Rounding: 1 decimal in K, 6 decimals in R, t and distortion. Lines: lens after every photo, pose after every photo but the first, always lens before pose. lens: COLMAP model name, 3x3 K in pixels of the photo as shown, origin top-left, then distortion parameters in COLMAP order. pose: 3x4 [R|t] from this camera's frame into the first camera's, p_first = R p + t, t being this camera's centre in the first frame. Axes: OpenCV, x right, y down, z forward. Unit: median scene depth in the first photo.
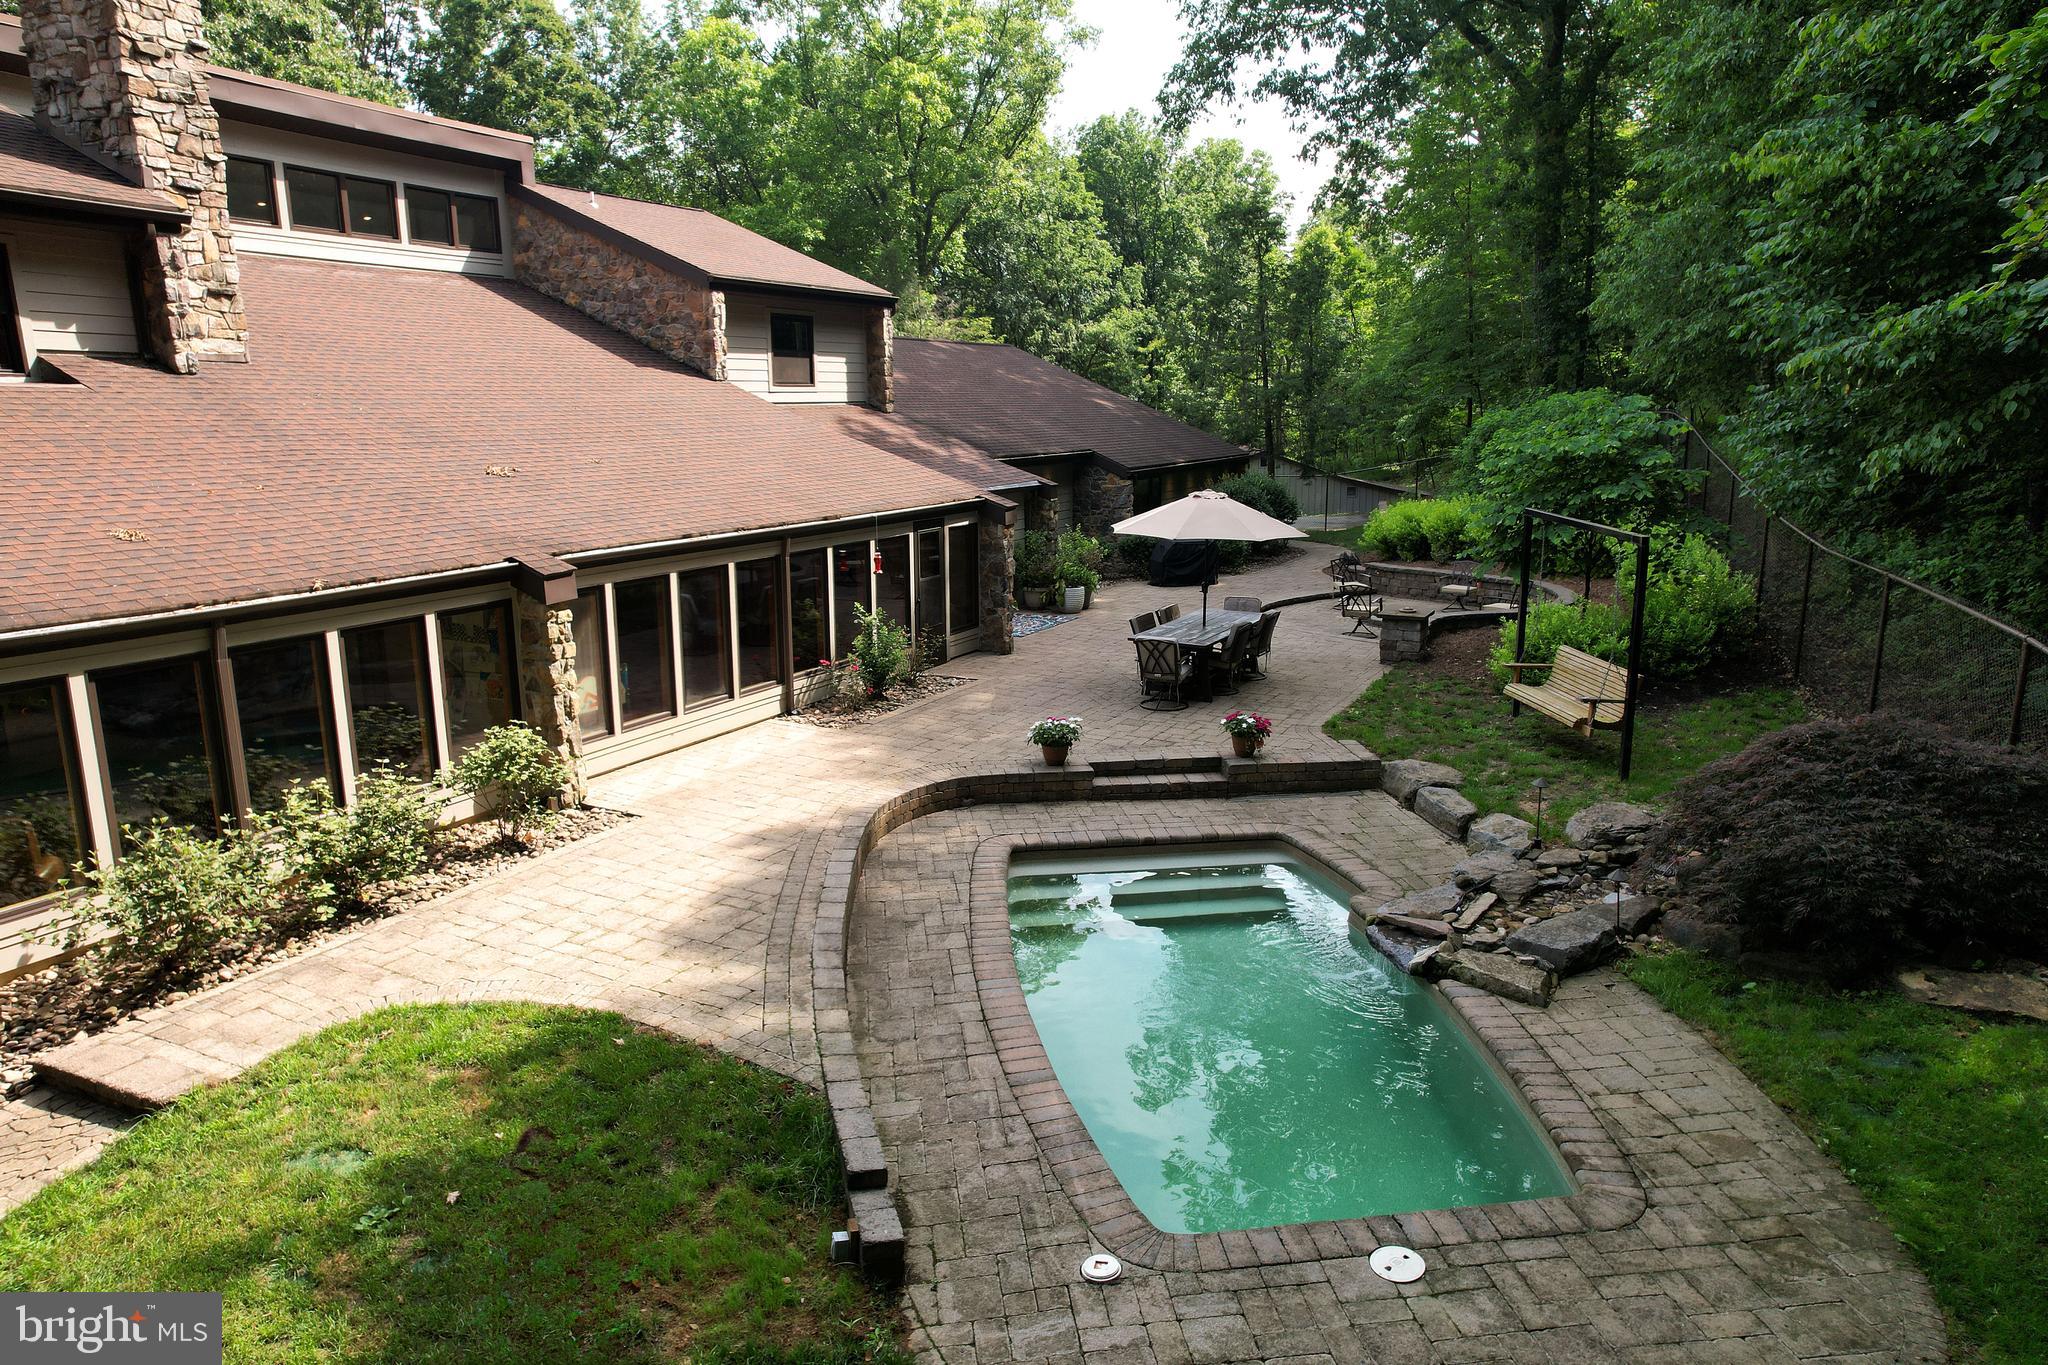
lens RADIAL K [[1306.4, 0, 1033.1], [0, 1306.4, 682.2], [0, 0, 1]] dist [-0.084641, 0.093200]
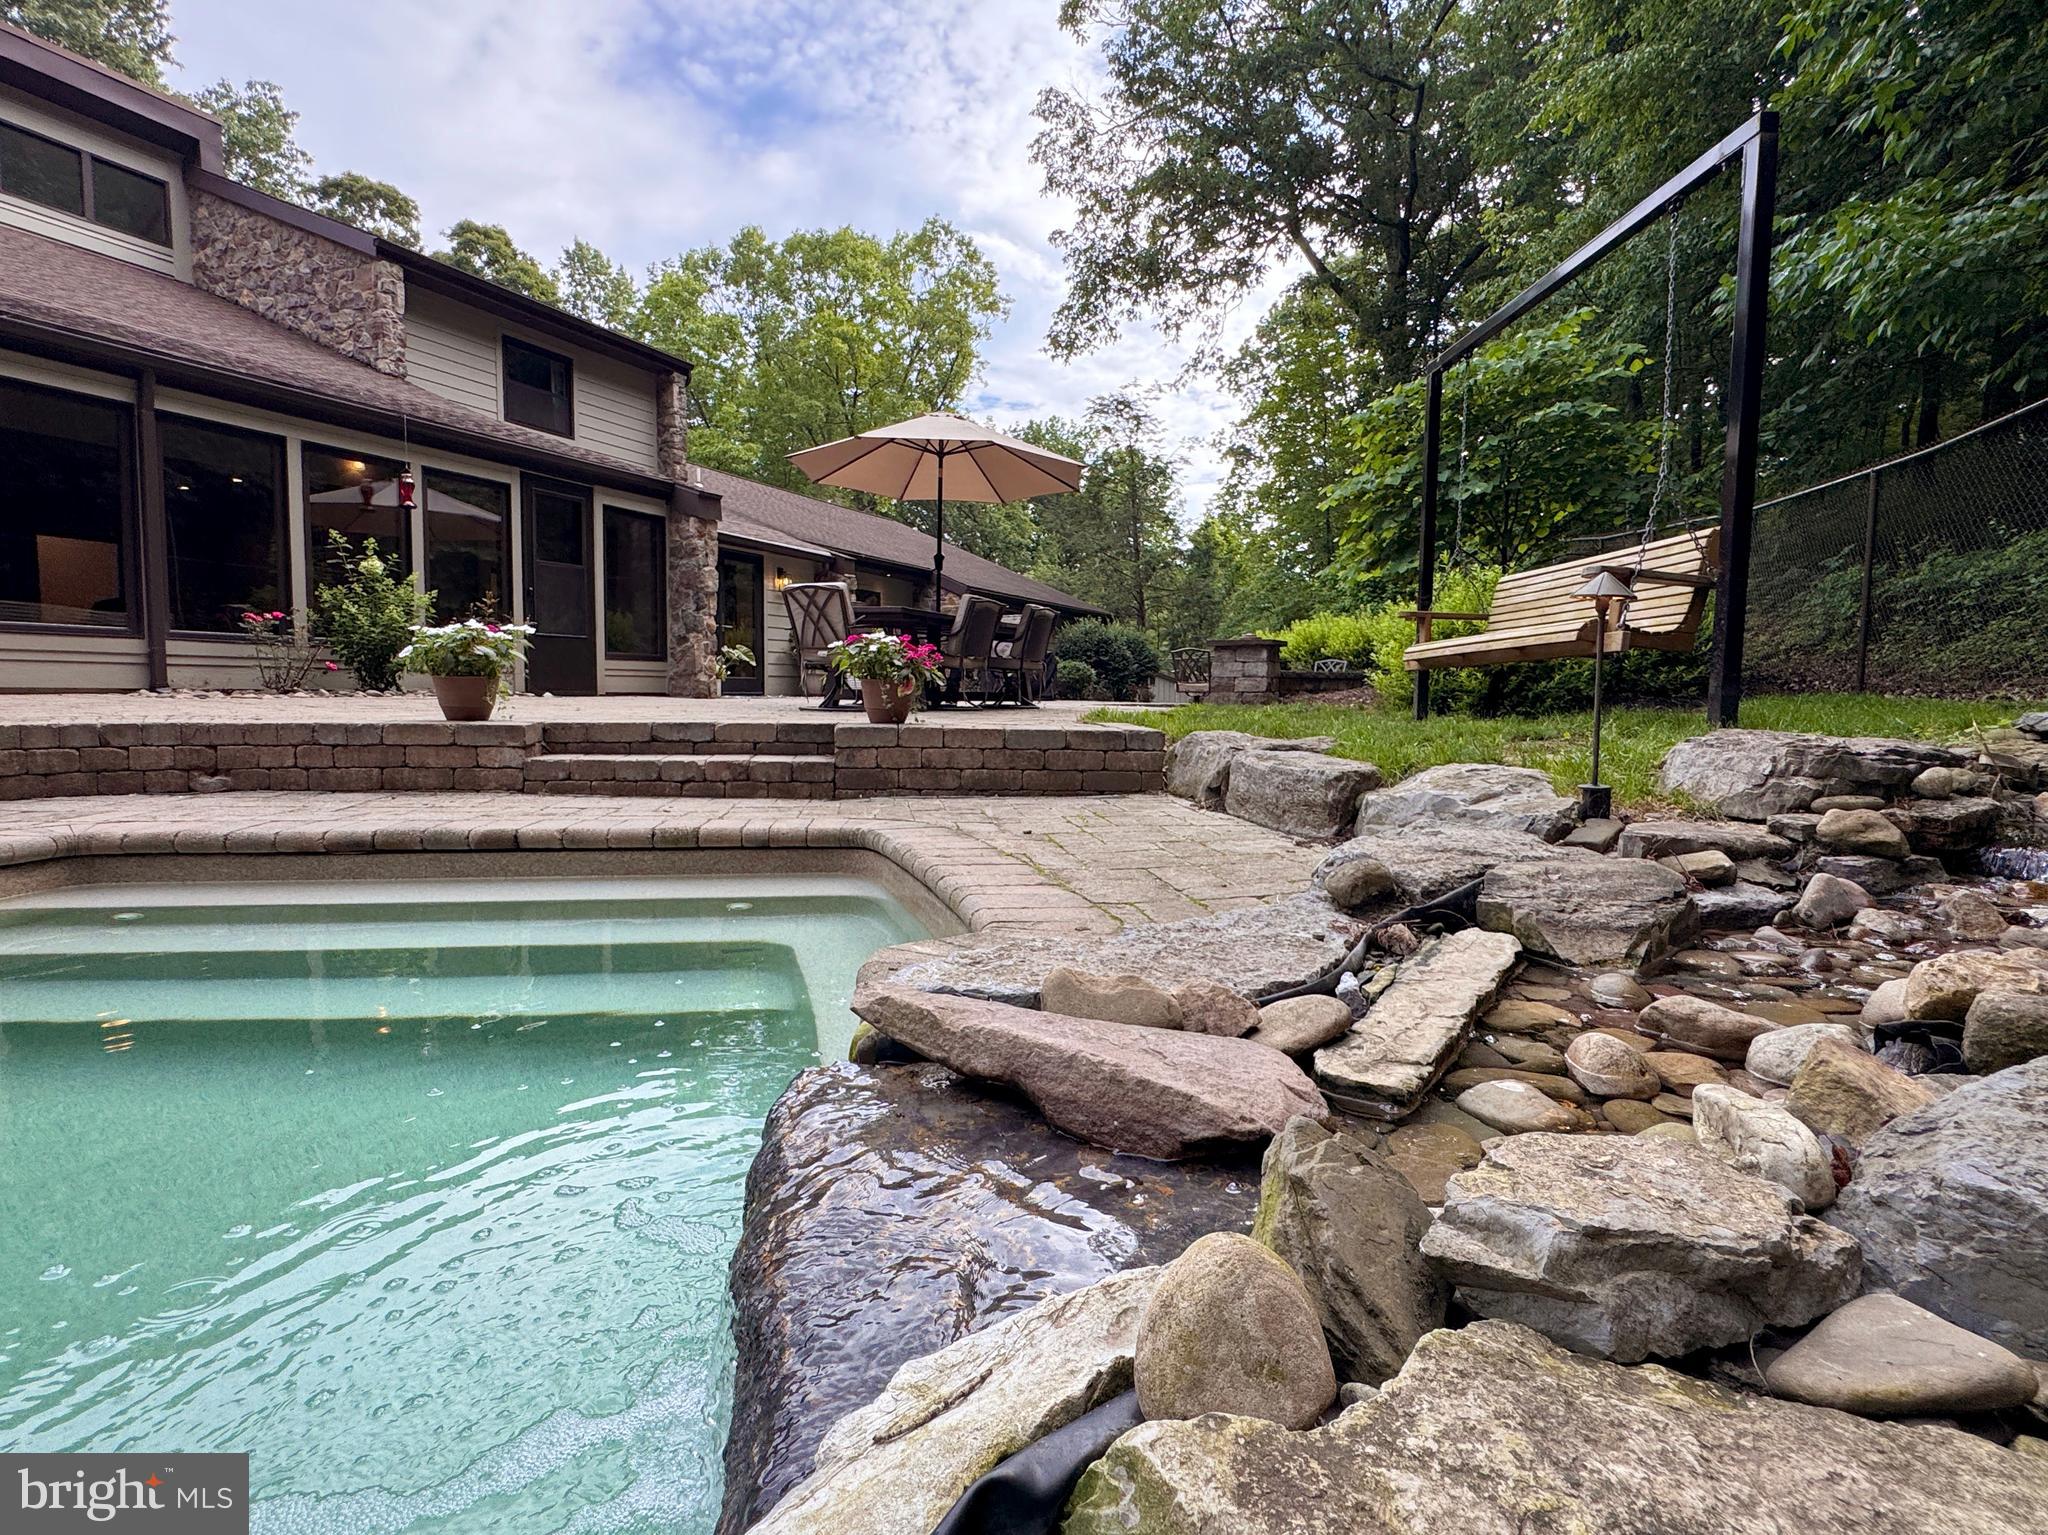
lens RADIAL K [[986.8, 0, 1024.0], [0, 986.8, 767.5], [0, 0, 1]] dist [0.000468, 0.000092]
pose [[0.999643, 0.015938, 0.021463, 0.218899], [-0.012975, 0.991201, -0.131731, 0.128827], [-0.023374, 0.131406, 0.991053, 0.672583]]
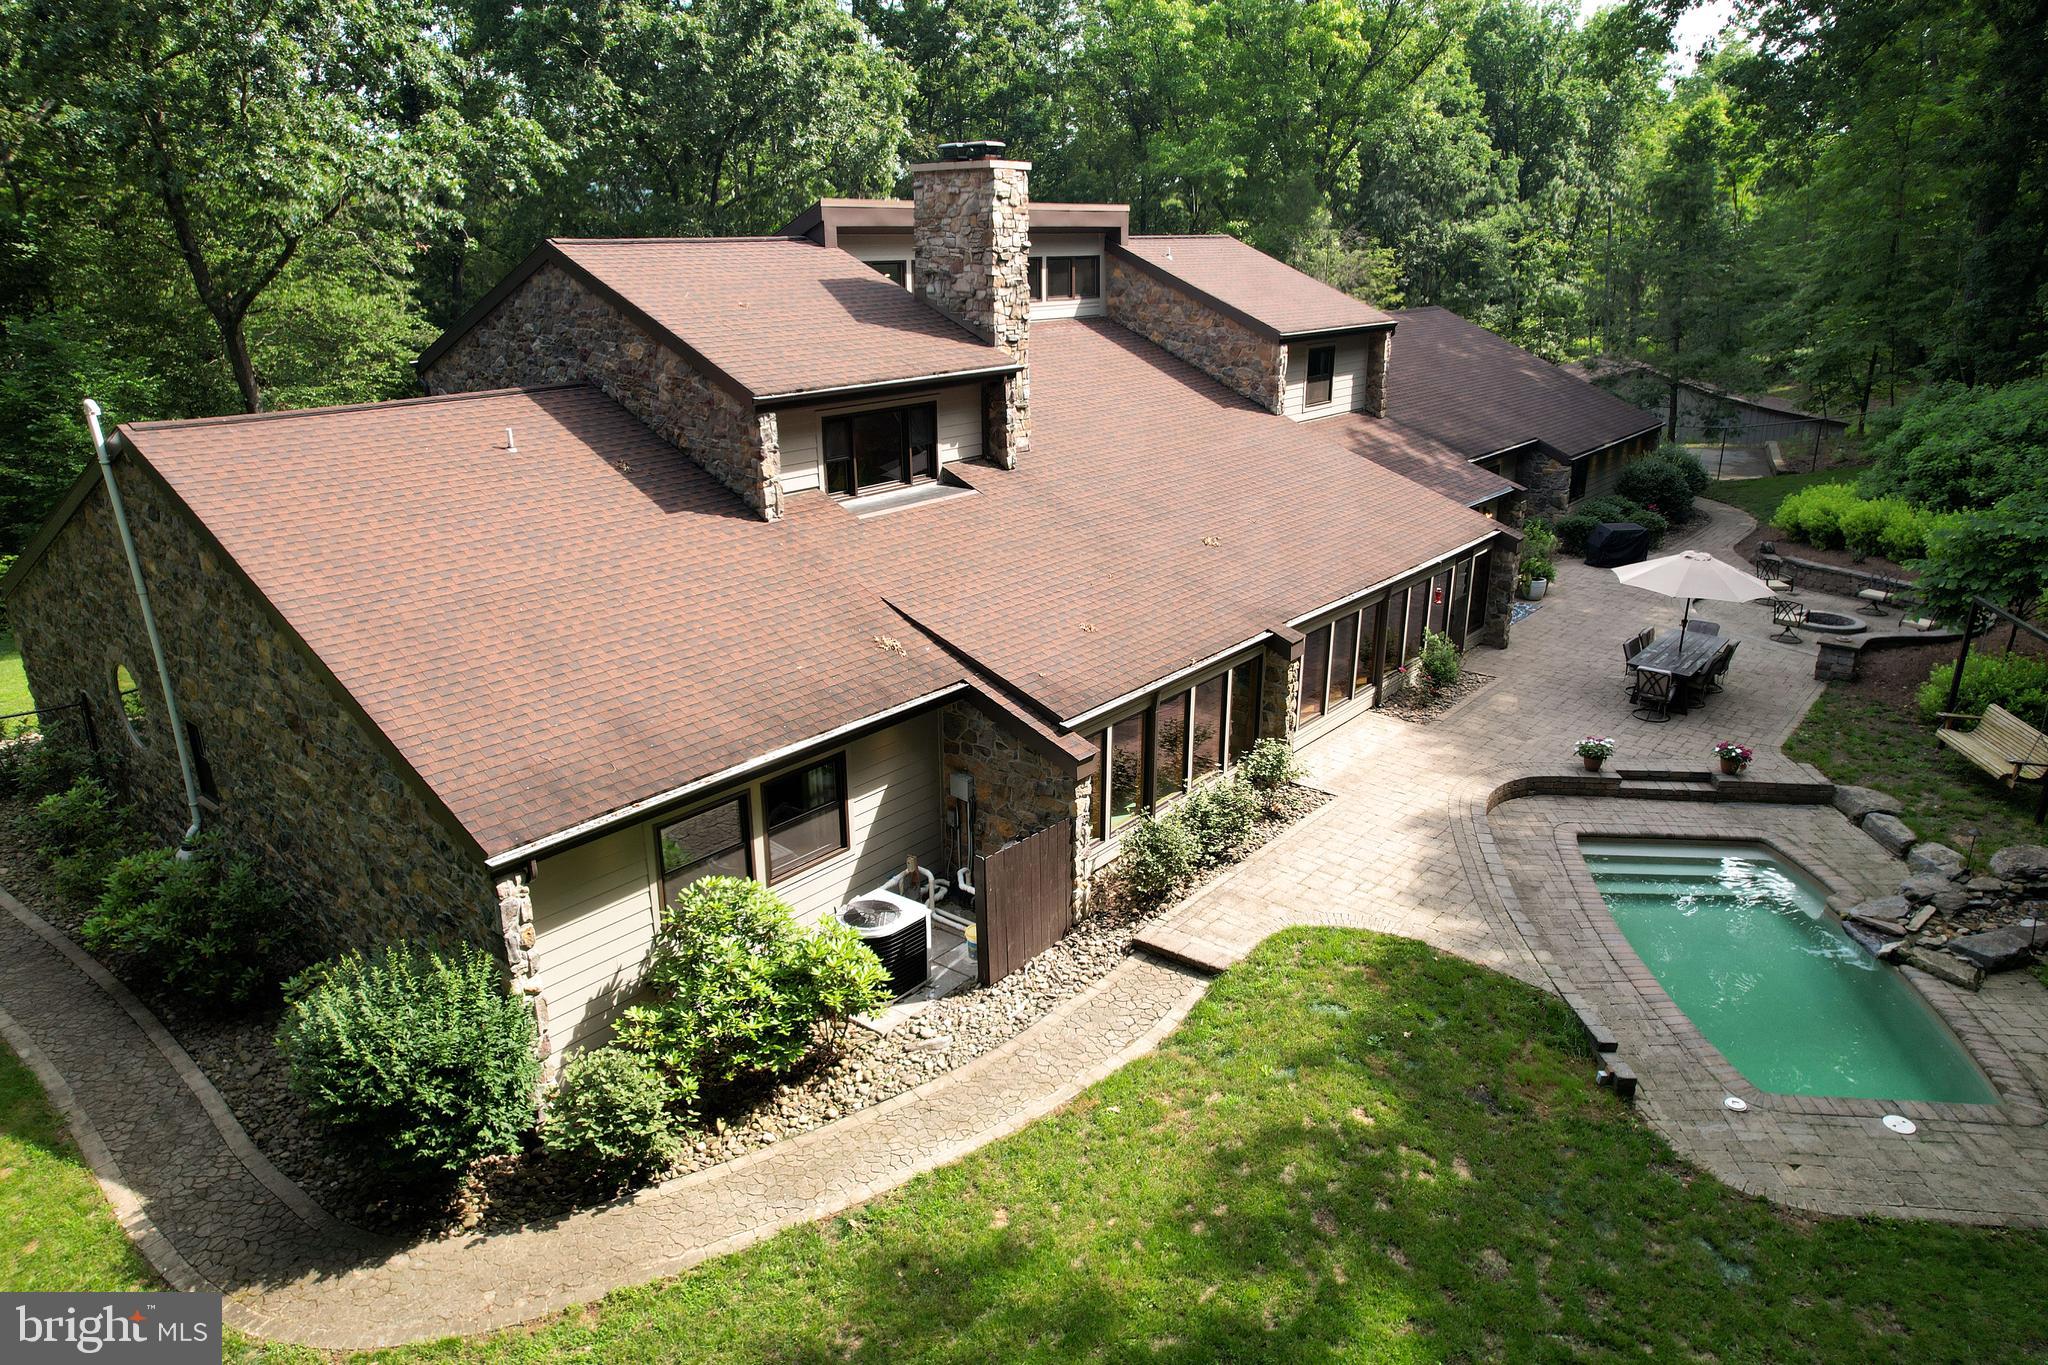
lens RADIAL K [[1306.4, 0, 1033.1], [0, 1306.4, 682.2], [0, 0, 1]] dist [-0.084641, 0.093200]
pose [[0.976451, 0.070809, -0.203786, -0.317075], [-0.044734, 0.990527, 0.129829, -0.200226], [0.211049, -0.117655, 0.970369, -0.535021]]
